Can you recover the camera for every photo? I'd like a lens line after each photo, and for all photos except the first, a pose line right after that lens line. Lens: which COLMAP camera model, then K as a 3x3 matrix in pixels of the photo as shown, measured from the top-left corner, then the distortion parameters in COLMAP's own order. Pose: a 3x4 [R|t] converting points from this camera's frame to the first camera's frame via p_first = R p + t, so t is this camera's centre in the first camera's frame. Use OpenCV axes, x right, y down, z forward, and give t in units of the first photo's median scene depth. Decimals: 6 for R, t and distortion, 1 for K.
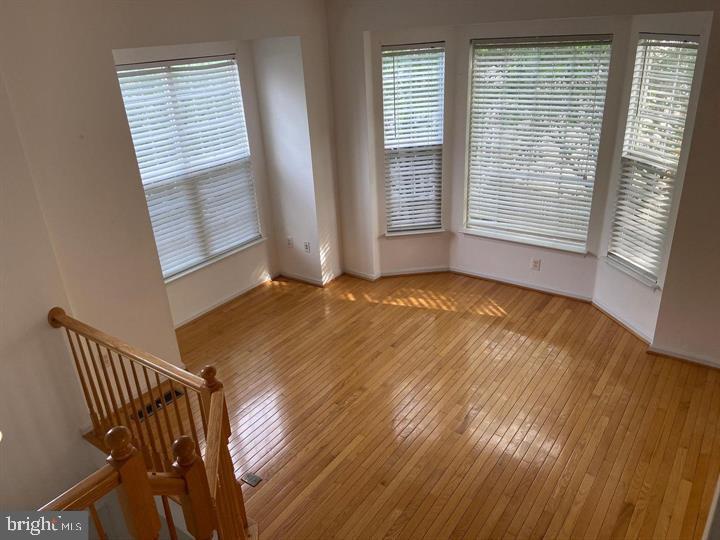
lens RADIAL K [[554.6, 0, 362.8], [0, 554.6, 282.7], [0, 0, 1]] dist [0.046316, -0.009515]
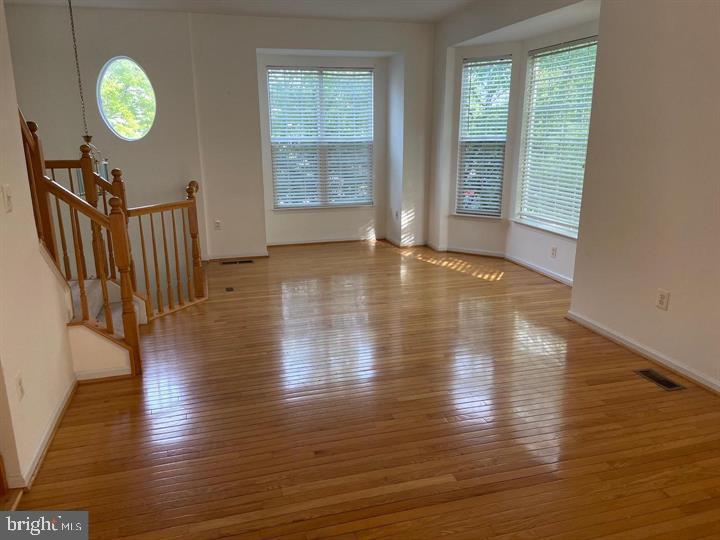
lens RADIAL K [[554.6, 0, 362.8], [0, 554.6, 282.7], [0, 0, 1]] dist [0.046316, -0.009515]
pose [[0.781644, 0.211292, -0.586846, 0.655551], [-0.292457, 0.955190, -0.045621, 0.176084], [0.550910, 0.207287, 0.808412, -0.050934]]
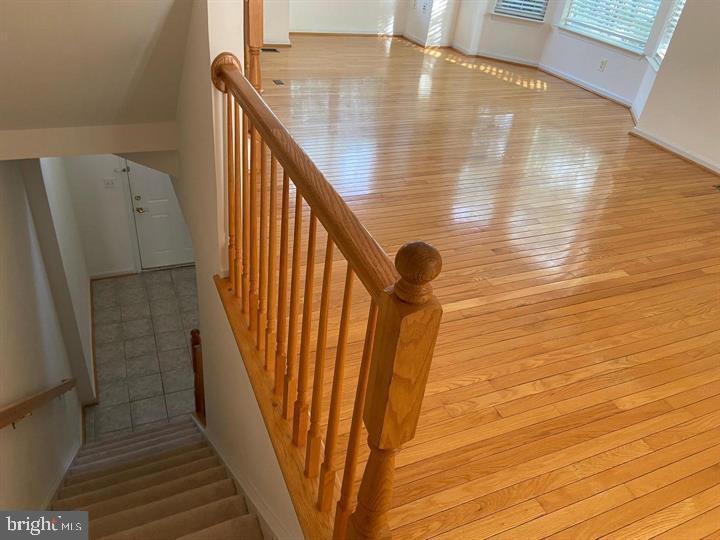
lens RADIAL K [[554.6, 0, 362.8], [0, 554.6, 282.7], [0, 0, 1]] dist [0.046316, -0.009515]
pose [[0.850761, 0.402922, -0.337431, 0.446573], [-0.345958, 0.912678, 0.217557, 0.267032], [0.395624, -0.068352, 0.915865, -0.189243]]
